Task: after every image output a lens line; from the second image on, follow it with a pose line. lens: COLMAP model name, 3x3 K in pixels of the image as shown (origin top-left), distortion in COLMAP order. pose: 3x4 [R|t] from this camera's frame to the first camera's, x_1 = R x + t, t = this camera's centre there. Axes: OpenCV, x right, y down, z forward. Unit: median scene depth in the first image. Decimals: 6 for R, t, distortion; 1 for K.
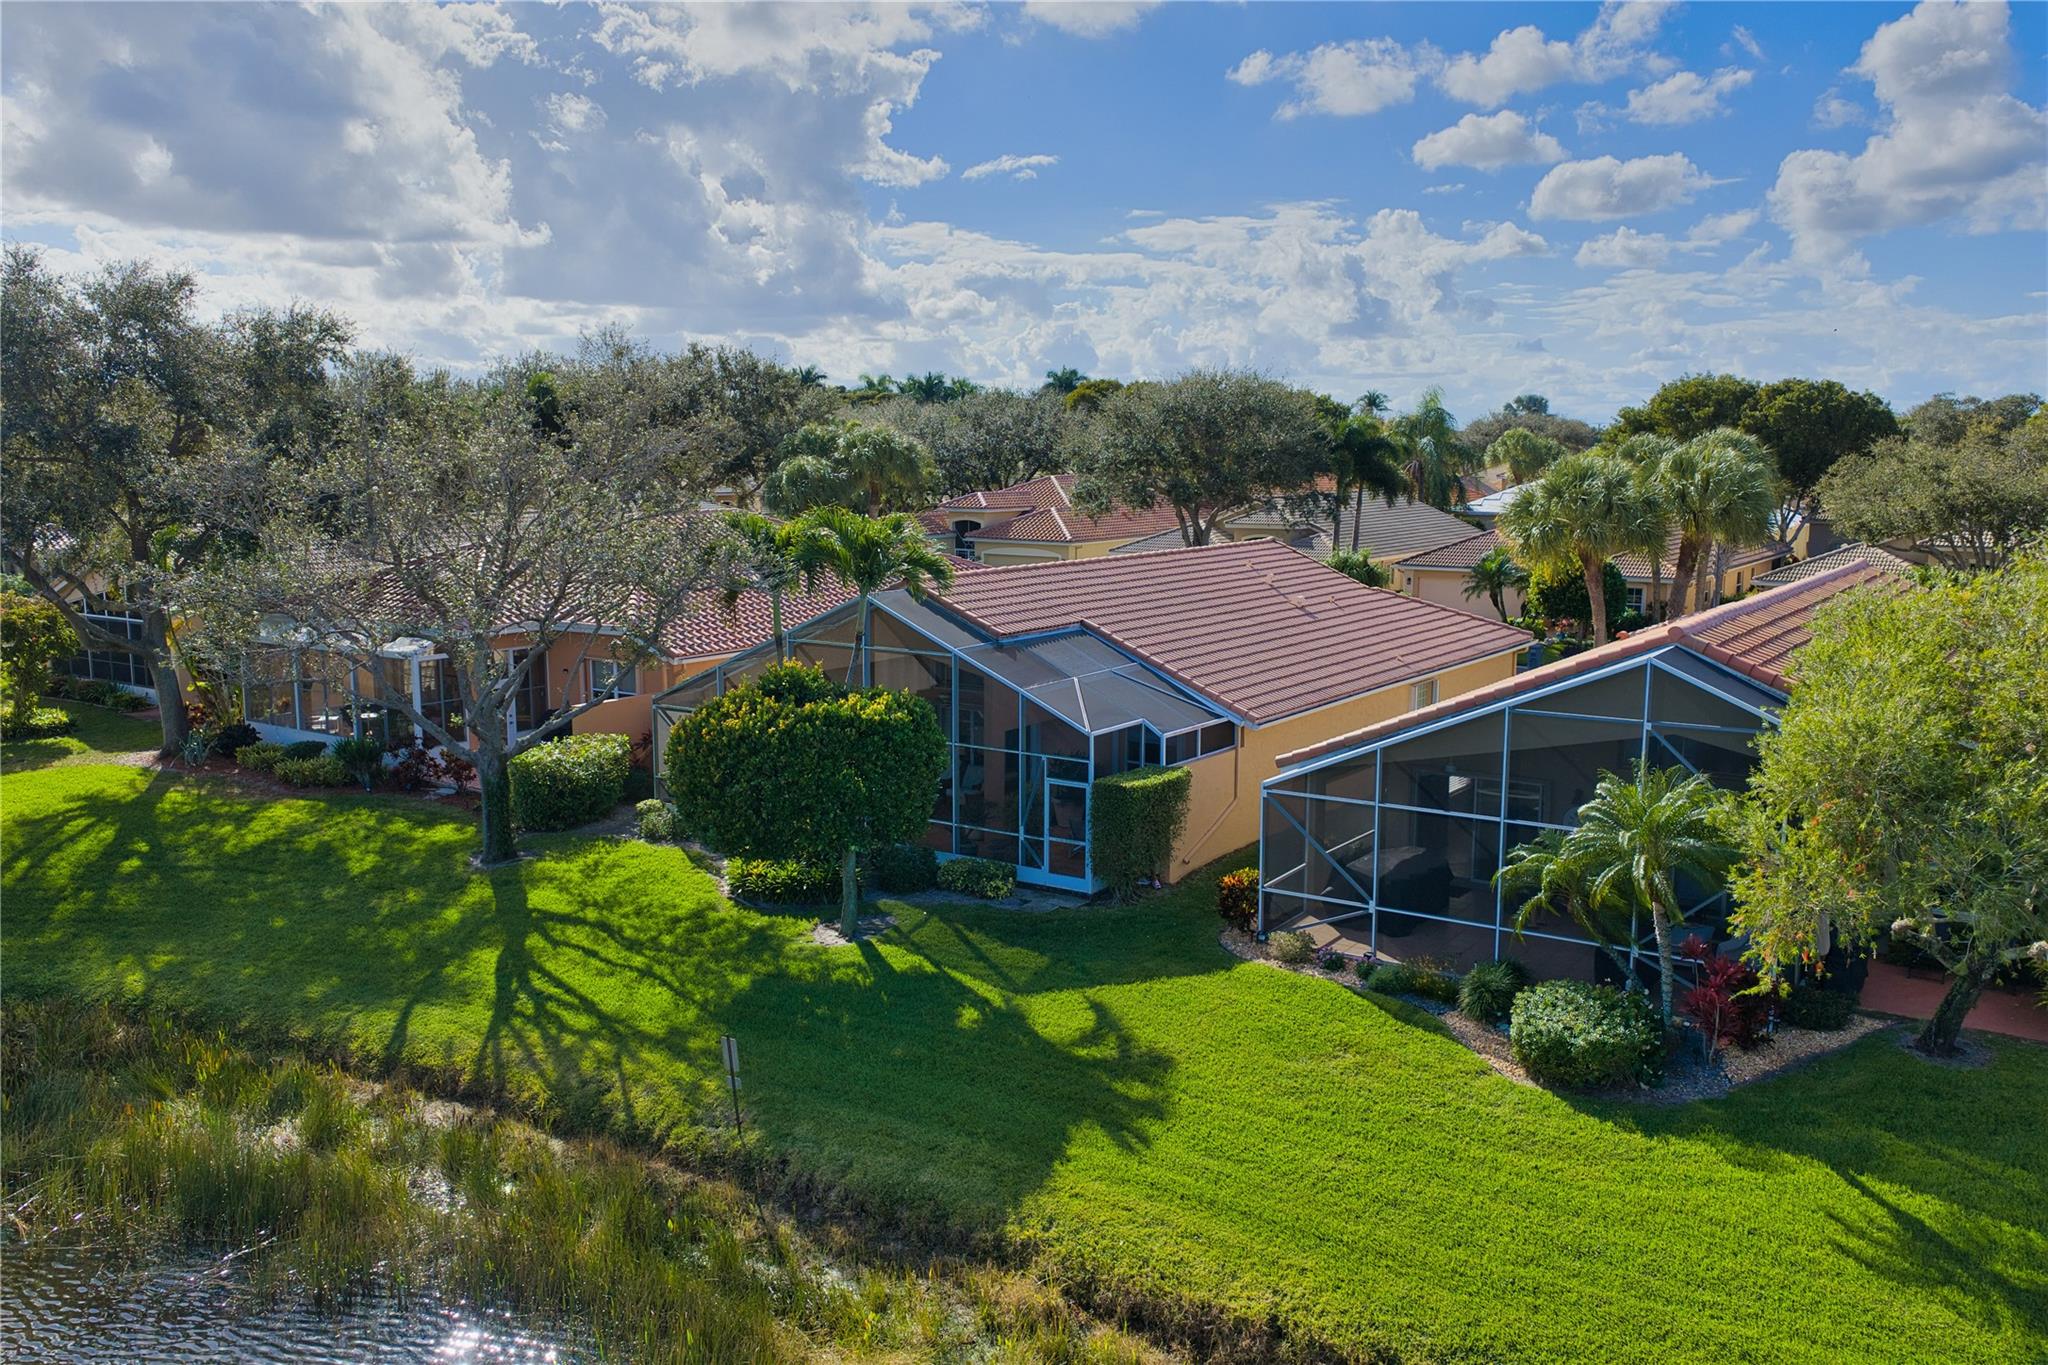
lens RADIAL K [[1651.3, 0, 1024.0], [0, 1651.3, 682.5], [0, 0, 1]] dist [0.040103, -0.009529]
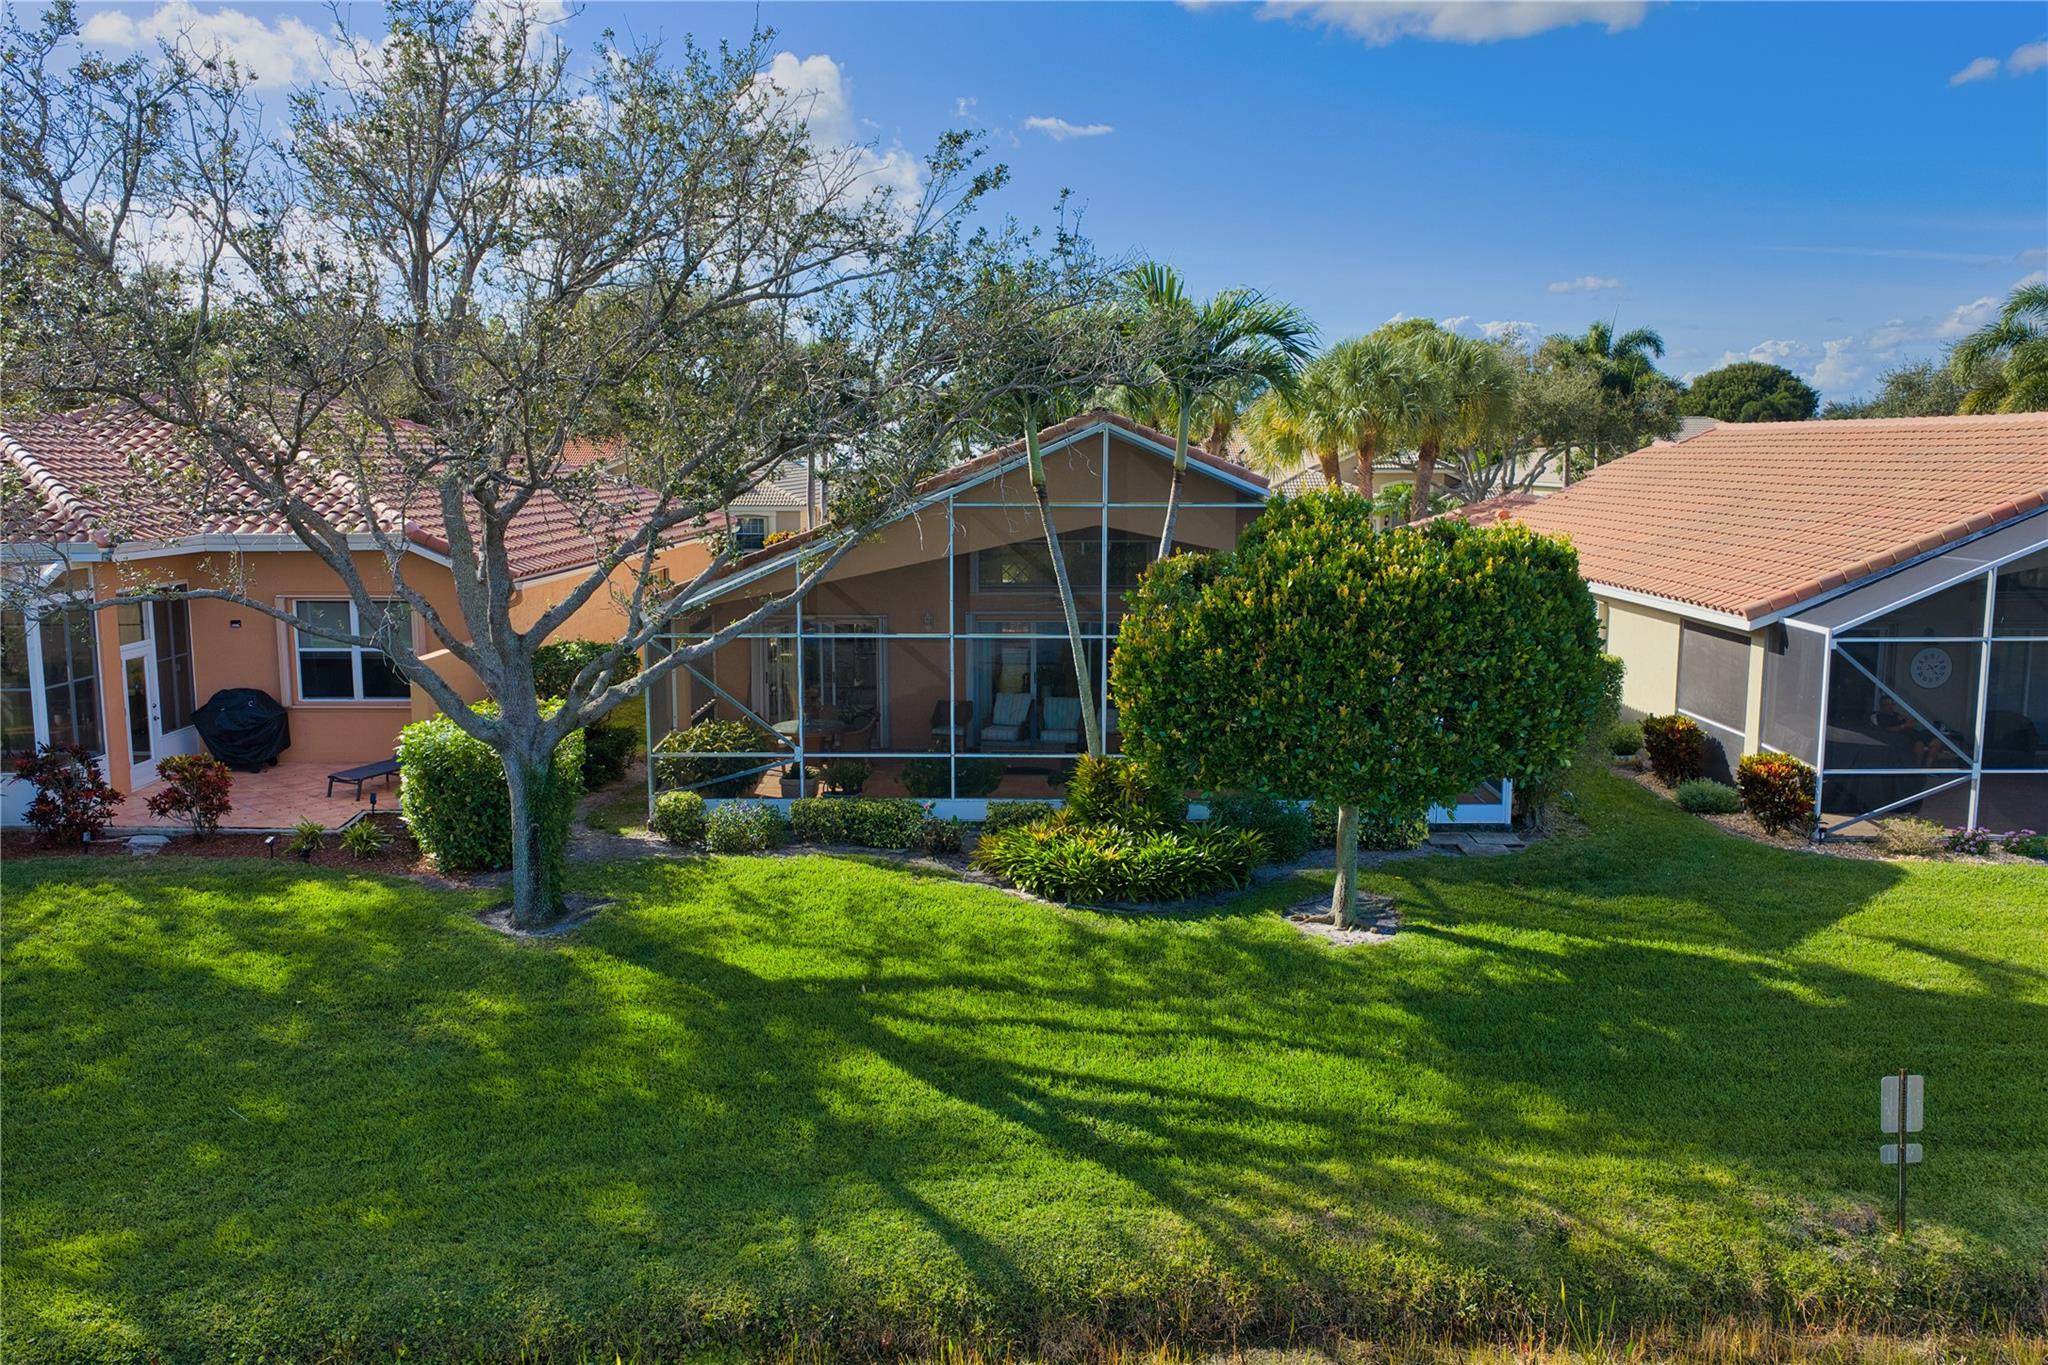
lens RADIAL K [[1651.3, 0, 1024.0], [0, 1651.3, 682.5], [0, 0, 1]] dist [0.040103, -0.009529]
pose [[0.830966, -0.077370, 0.550917, -0.580055], [0.080507, 0.996582, 0.018527, 0.039462], [-0.550467, 0.028957, 0.834354, 0.557458]]
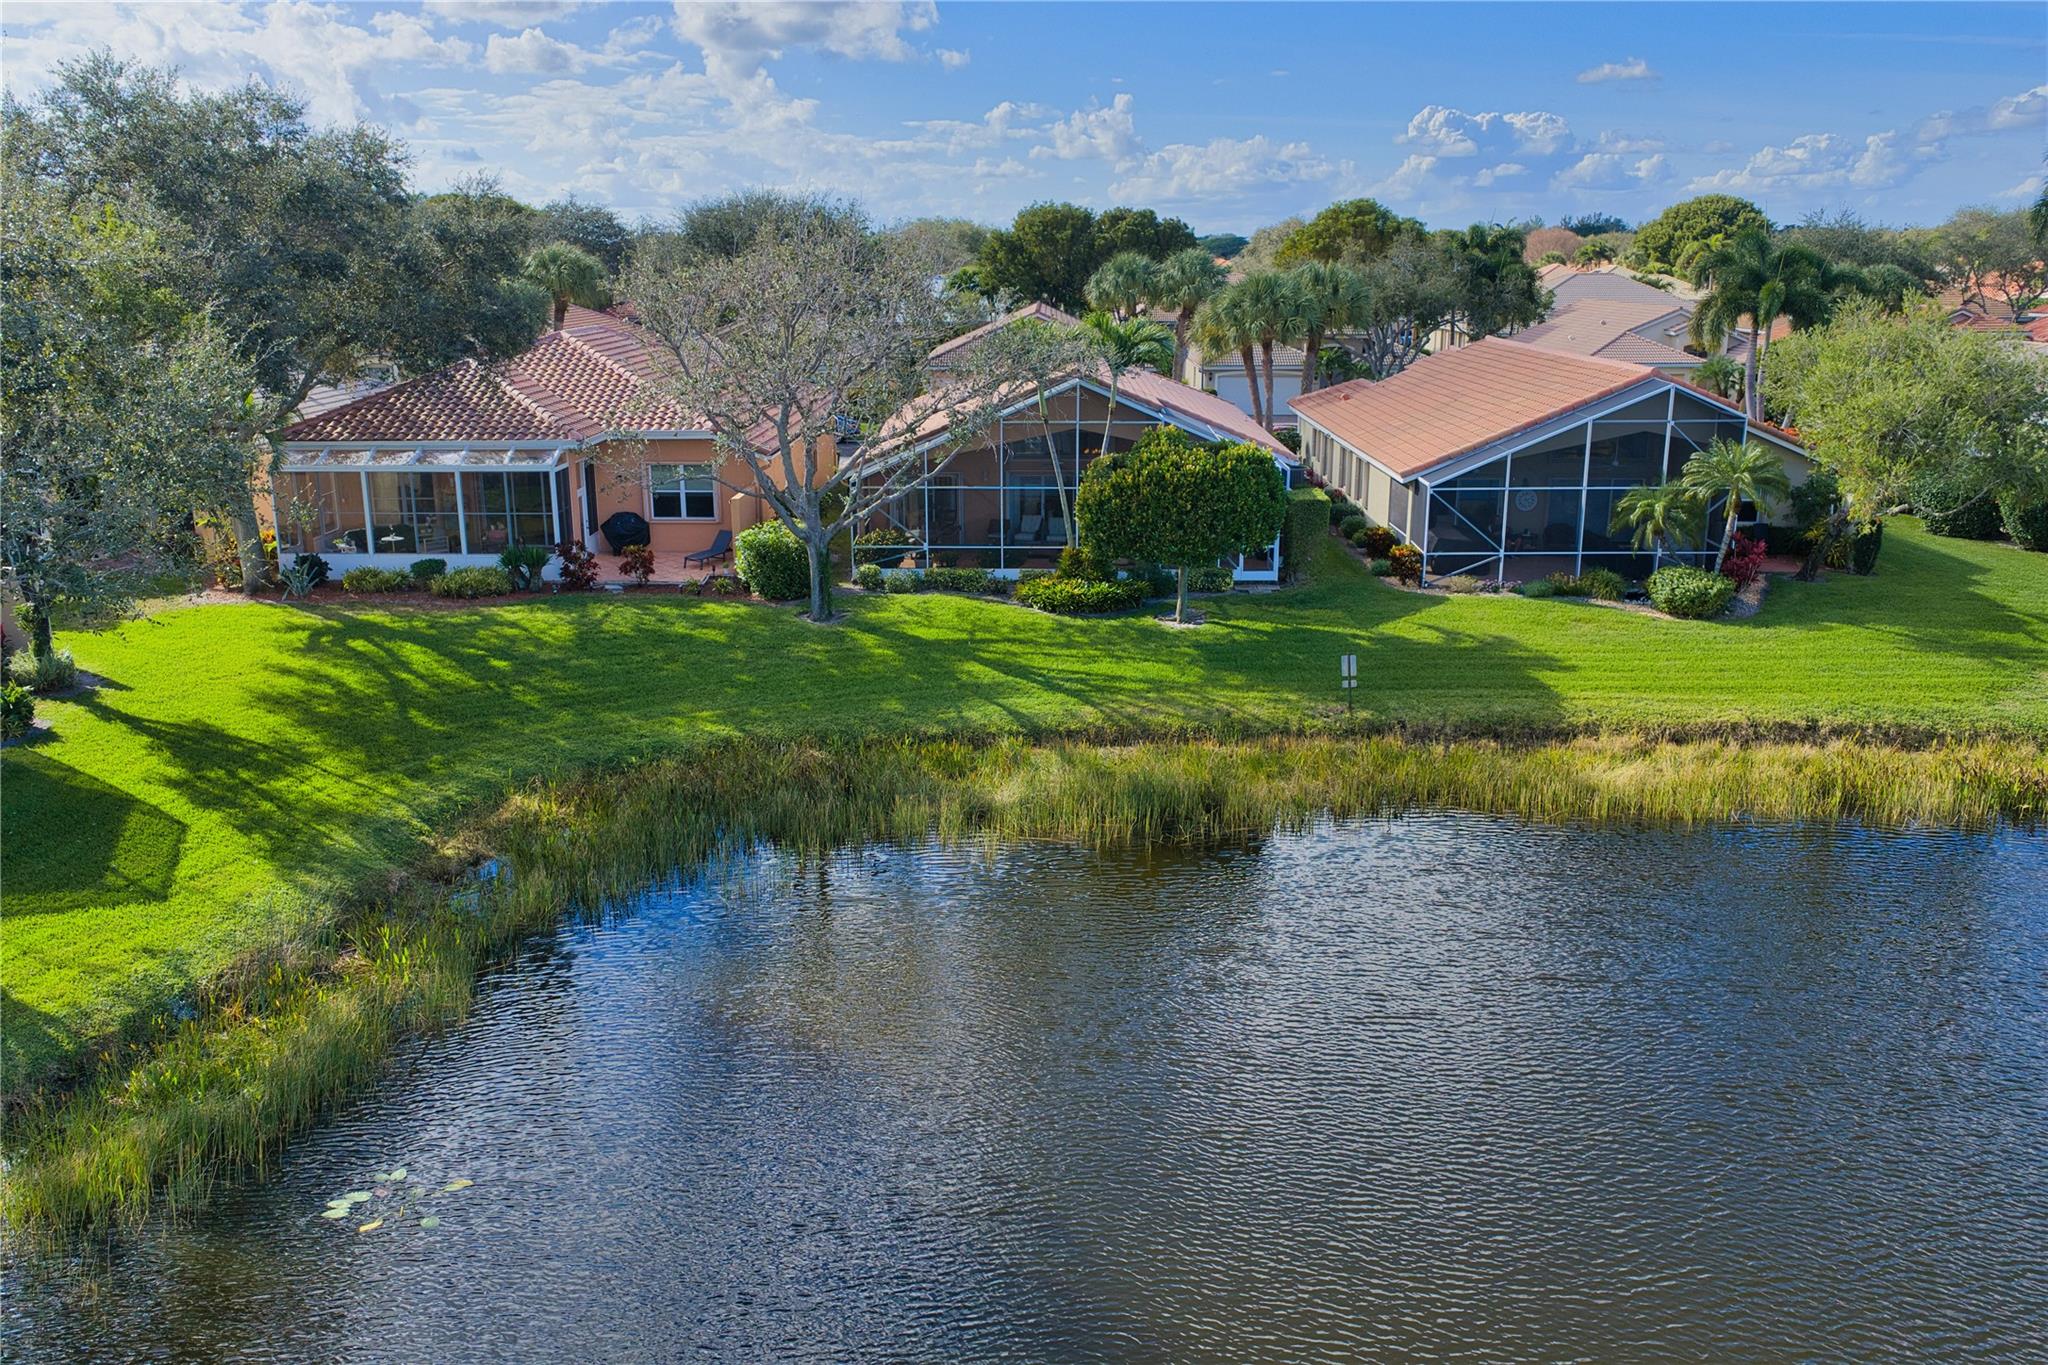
lens RADIAL K [[1651.3, 0, 1024.0], [0, 1651.3, 682.5], [0, 0, 1]] dist [0.040103, -0.009529]
pose [[0.835919, -0.139010, 0.530957, -1.023082], [0.081158, 0.988066, 0.130913, 0.008358], [-0.542819, -0.066342, 0.837226, -0.119434]]
